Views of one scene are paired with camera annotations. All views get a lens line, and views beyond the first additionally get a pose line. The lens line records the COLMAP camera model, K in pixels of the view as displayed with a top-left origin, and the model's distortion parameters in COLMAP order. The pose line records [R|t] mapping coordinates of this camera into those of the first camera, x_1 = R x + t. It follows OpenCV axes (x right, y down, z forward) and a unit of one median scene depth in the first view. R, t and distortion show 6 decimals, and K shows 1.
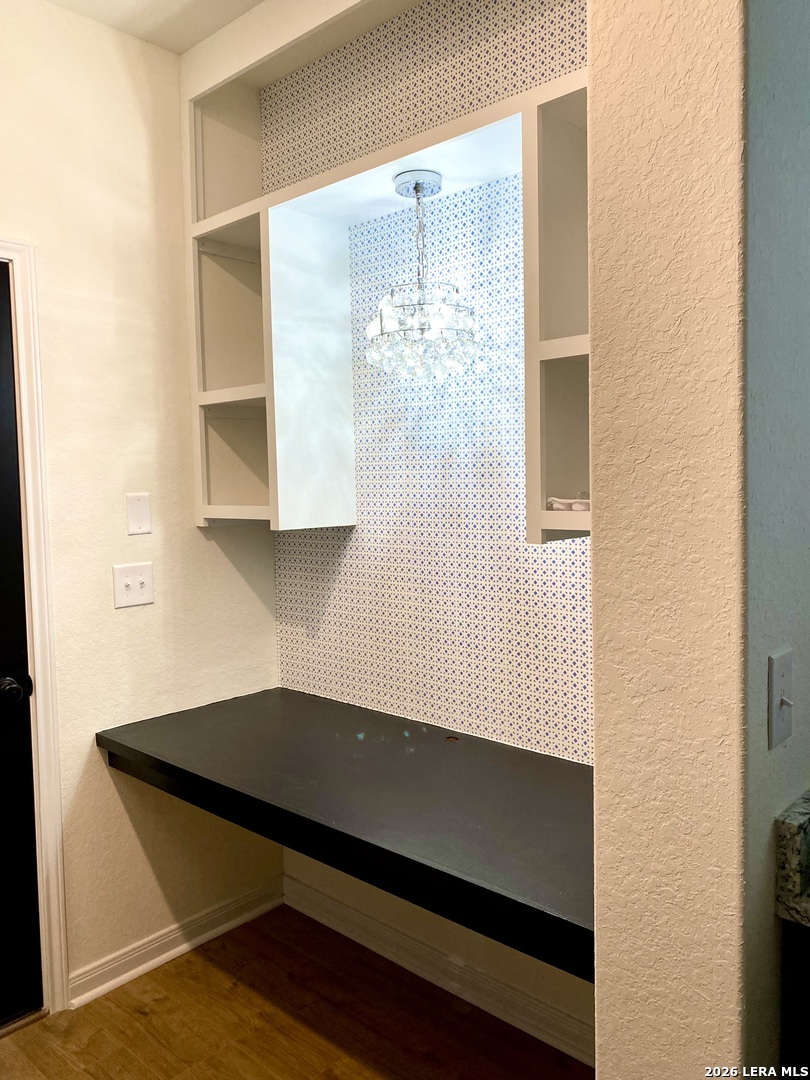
lens RADIAL K [[828.4, 0, 405.0], [0, 828.4, 540.0], [0, 0, 1]] dist [0.001008, -0.000353]
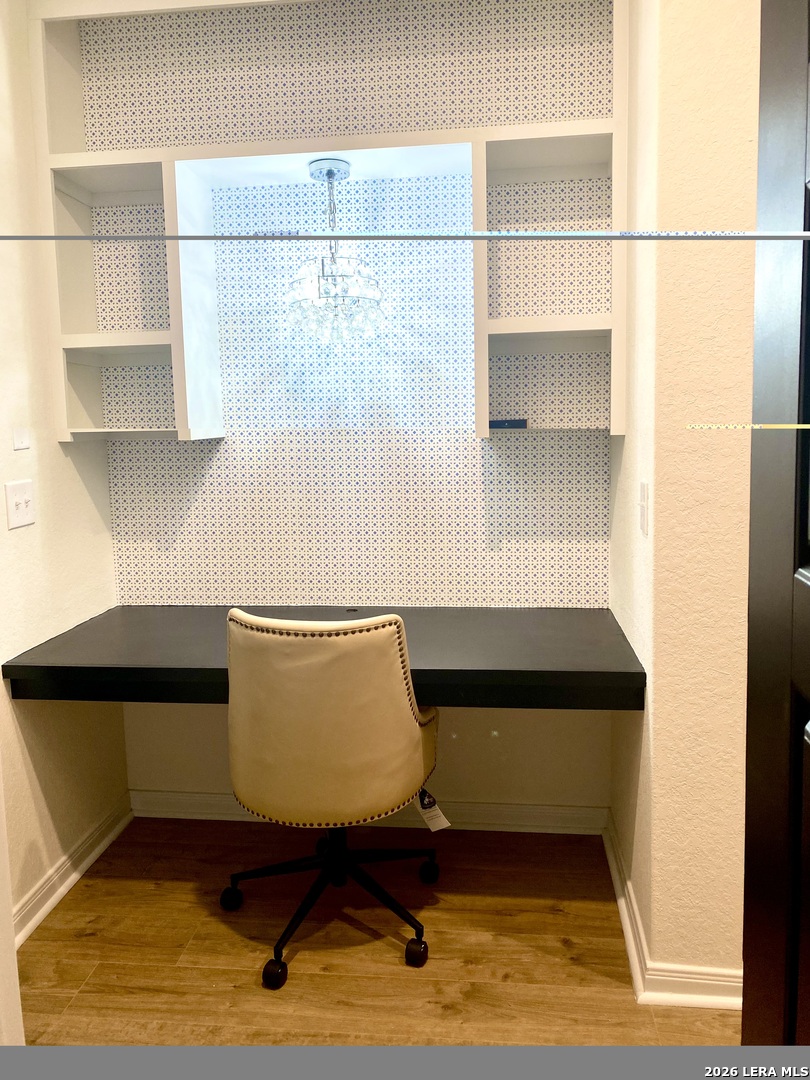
lens RADIAL K [[828.4, 0, 405.0], [0, 828.4, 540.0], [0, 0, 1]] dist [0.001008, -0.000353]
pose [[0.813005, -0.062102, 0.578935, -0.555306], [0.043527, 0.997996, 0.045928, 0.035998], [-0.580627, -0.012140, 0.814079, -0.011646]]
